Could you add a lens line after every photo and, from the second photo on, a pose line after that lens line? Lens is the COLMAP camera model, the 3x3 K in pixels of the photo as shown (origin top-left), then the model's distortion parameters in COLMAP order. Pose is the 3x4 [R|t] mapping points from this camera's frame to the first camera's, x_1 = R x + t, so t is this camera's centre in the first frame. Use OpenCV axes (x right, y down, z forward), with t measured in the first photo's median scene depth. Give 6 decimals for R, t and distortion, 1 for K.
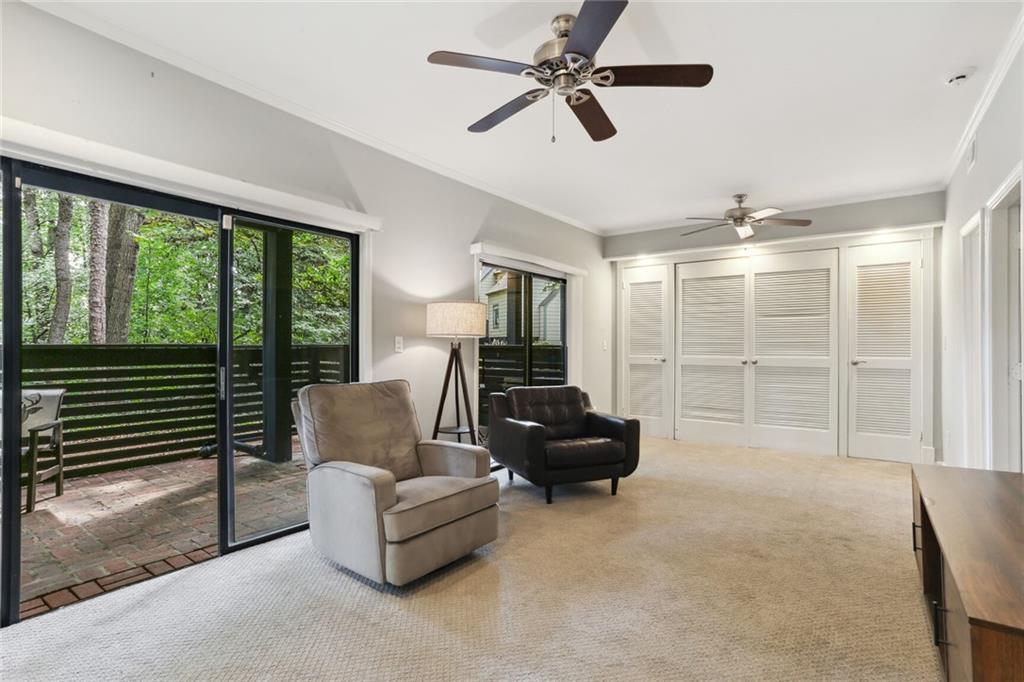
lens RADIAL K [[503.2, 0, 500.9], [0, 503.2, 340.2], [0, 0, 1]] dist [-0.016684, 0.000476]
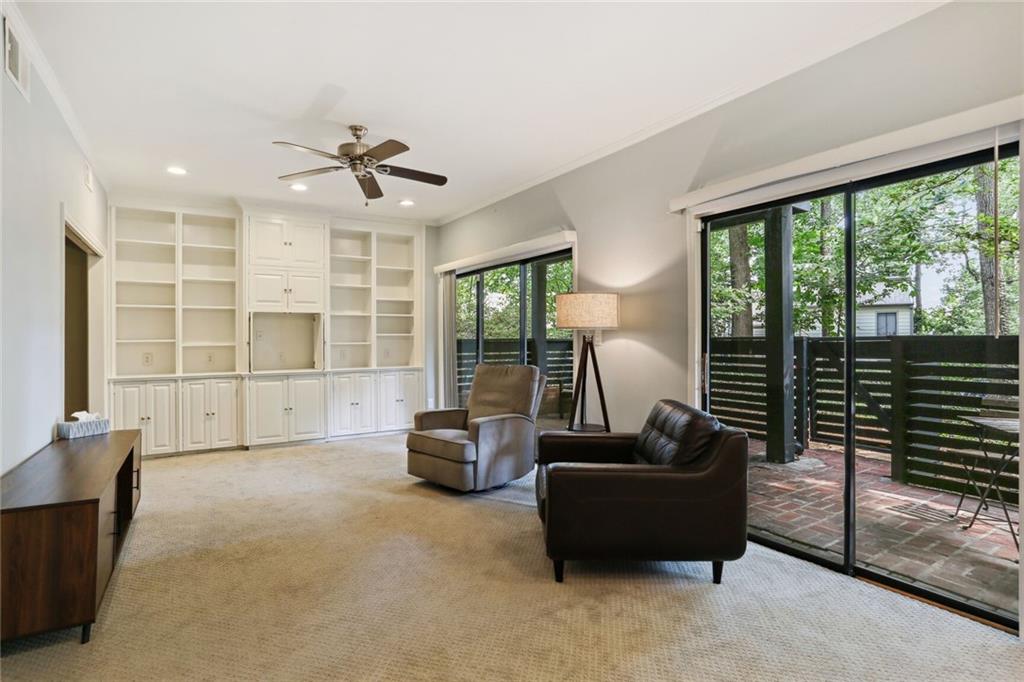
lens RADIAL K [[503.2, 0, 500.9], [0, 503.2, 340.2], [0, 0, 1]] dist [-0.016684, 0.000476]
pose [[-0.367777, -0.001970, -0.929912, 0.901324], [0.009108, 0.999942, -0.005721, 0.019019], [0.929870, -0.010573, -0.367737, 1.275454]]
